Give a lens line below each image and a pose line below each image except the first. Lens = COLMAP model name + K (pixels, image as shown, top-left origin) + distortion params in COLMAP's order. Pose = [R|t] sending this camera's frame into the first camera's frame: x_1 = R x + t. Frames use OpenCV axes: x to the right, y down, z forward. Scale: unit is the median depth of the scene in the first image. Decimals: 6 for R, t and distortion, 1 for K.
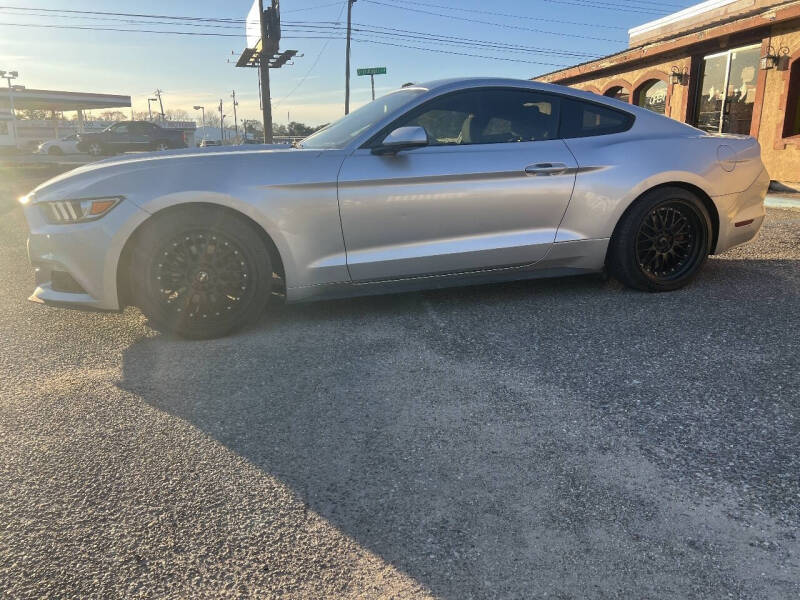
lens RADIAL K [[596.5, 0, 401.5], [0, 596.5, 290.6], [0, 0, 1]] dist [0.044874, -0.048566]
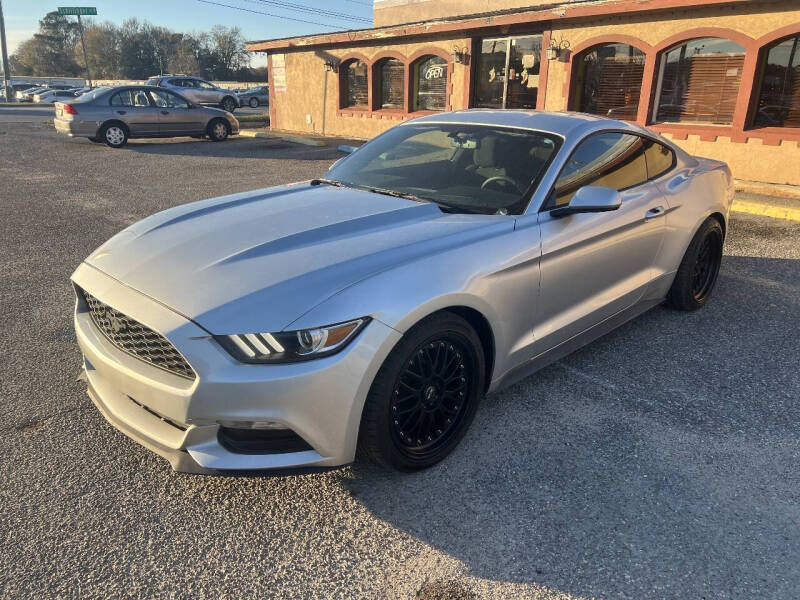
lens RADIAL K [[599.0, 0, 394.1], [0, 599.0, 299.7], [0, 0, 1]] dist [0.045015, -0.050061]
pose [[0.882407, -0.131968, 0.451600, -0.587184], [0.088680, 0.989304, 0.115819, -0.198758], [-0.462054, -0.062152, 0.884671, 0.260642]]
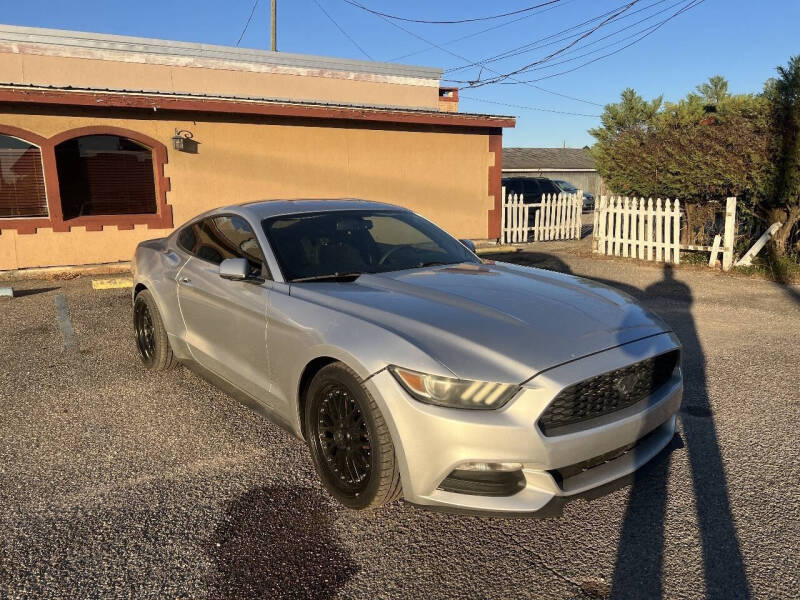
lens RADIAL K [[603.0, 0, 400.0], [0, 603.0, 300.0], [0, 0, 1]] dist [0.042628, -0.051652]
pose [[-0.379000, -0.153658, 0.912550, -1.091774], [0.233709, 0.938258, 0.255051, -0.458620], [-0.895399, 0.309936, -0.319688, 1.391534]]
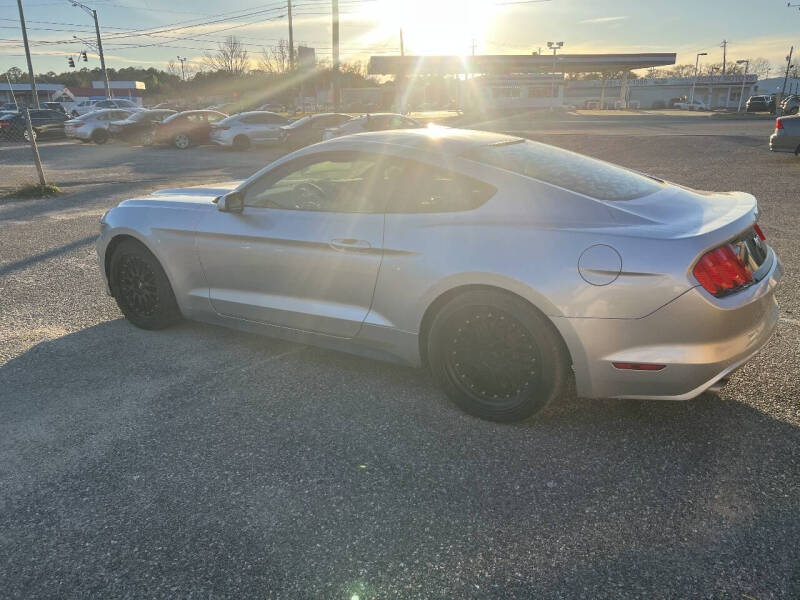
lens RADIAL K [[596.5, 0, 401.5], [0, 596.5, 290.6], [0, 0, 1]] dist [0.044874, -0.048566]
pose [[0.660504, 0.214501, -0.719531, 0.898606], [-0.163627, 0.976412, 0.140877, -0.254976], [0.732776, 0.024684, 0.680022, 0.397260]]
